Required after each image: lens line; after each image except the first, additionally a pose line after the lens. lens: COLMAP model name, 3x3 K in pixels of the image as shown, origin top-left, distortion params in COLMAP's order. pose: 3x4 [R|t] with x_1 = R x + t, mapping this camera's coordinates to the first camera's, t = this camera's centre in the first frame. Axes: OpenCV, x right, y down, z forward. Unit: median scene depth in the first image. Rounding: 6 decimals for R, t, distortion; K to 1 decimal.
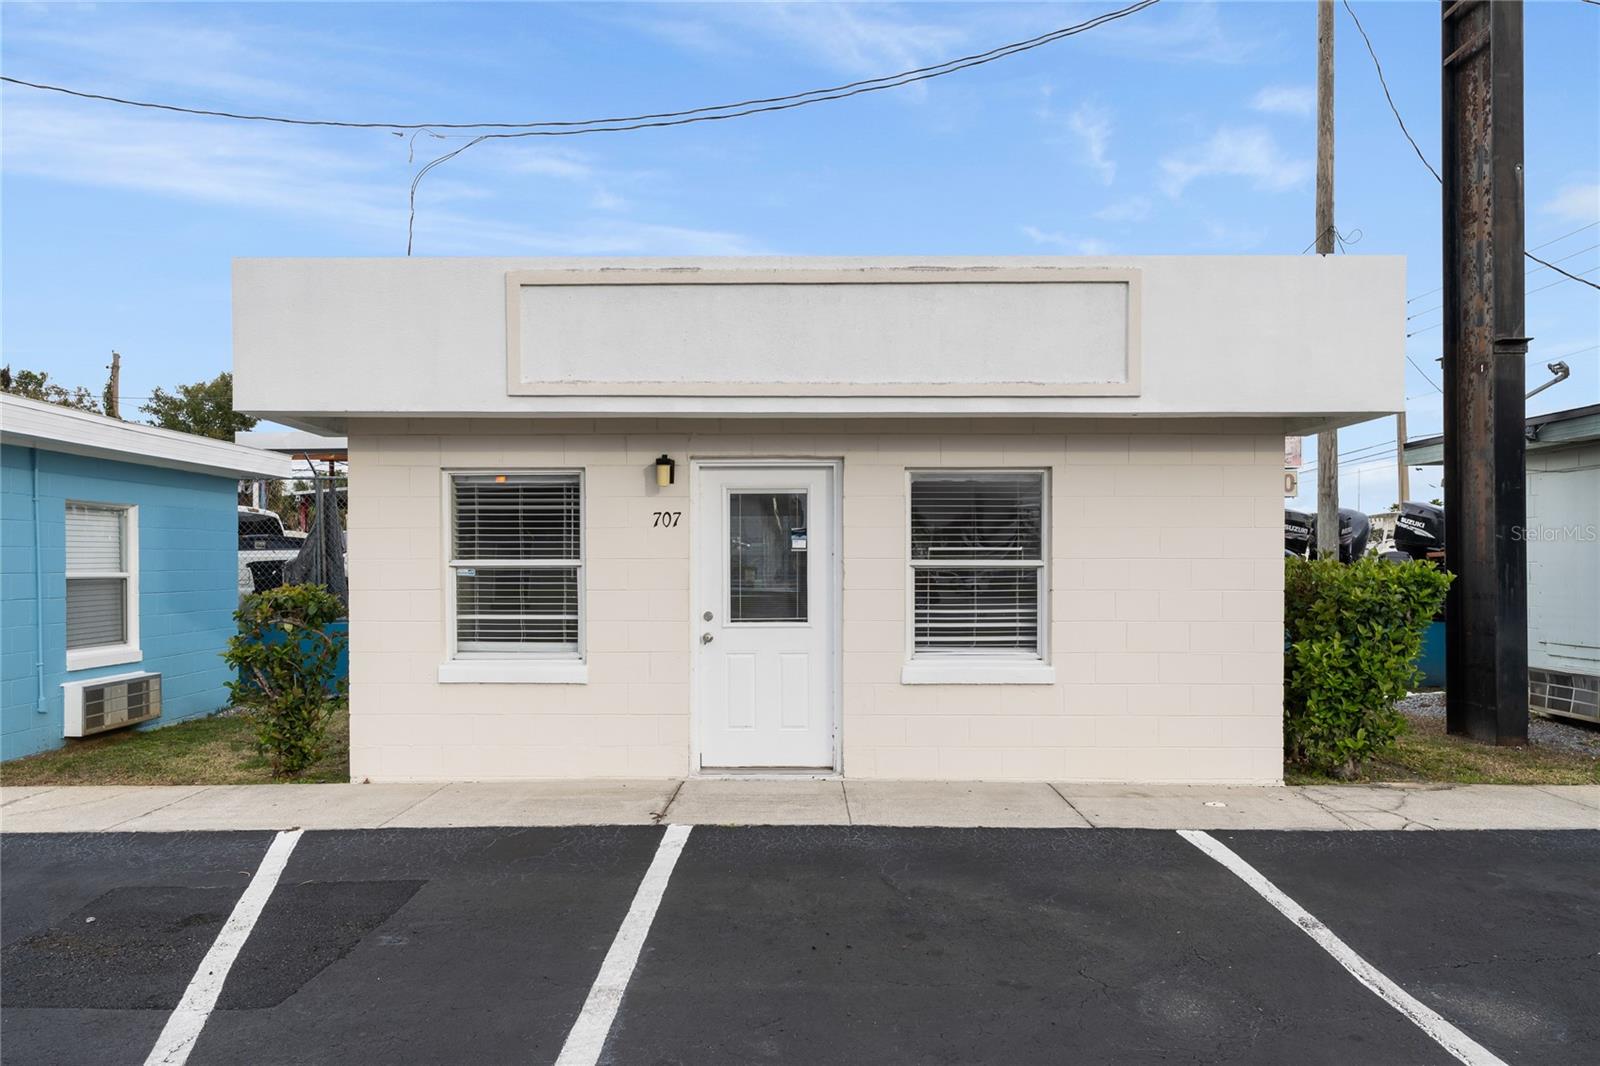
lens RADIAL K [[1057.1, 0, 803.1], [0, 1057.1, 588.5], [0, 0, 1]] dist [0.004582, 0.007943]
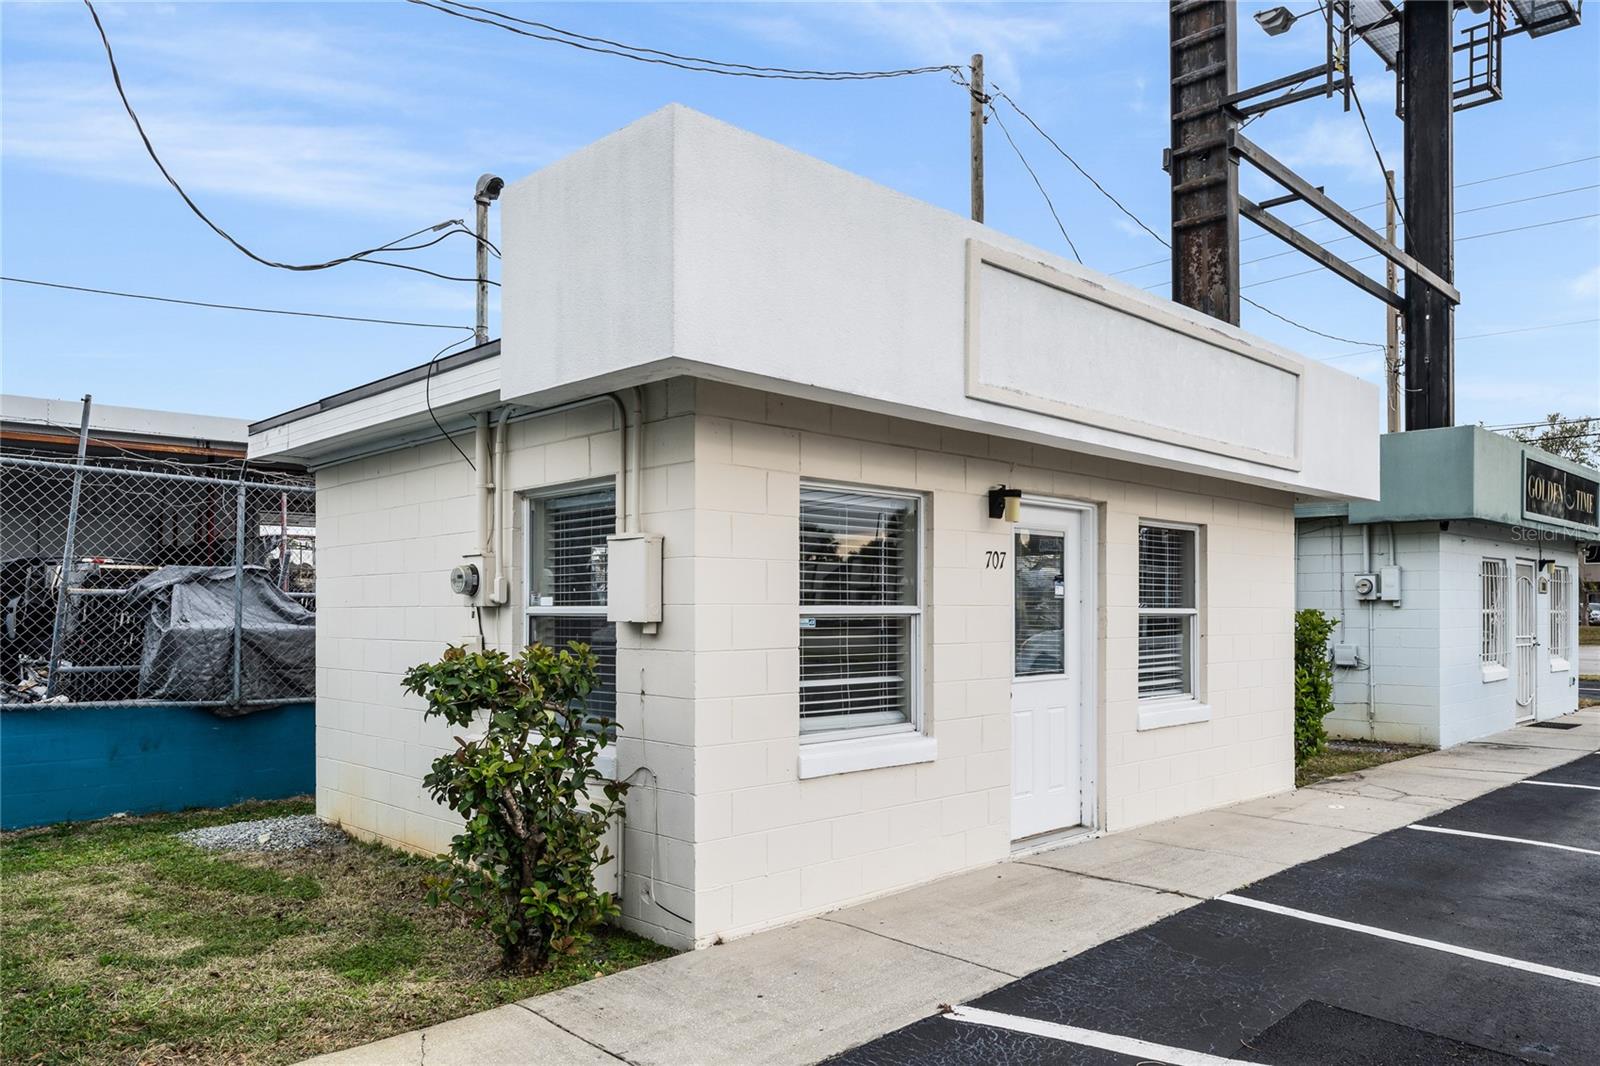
lens RADIAL K [[1110.0, 0, 887.8], [0, 1110.0, 605.8], [0, 0, 1]] dist [0.007401, -0.000031]
pose [[0.685421, 0.004072, 0.728135, -0.836973], [0.009004, 0.999861, -0.014067, -0.015661], [-0.728091, 0.016198, 0.685289, 0.442462]]
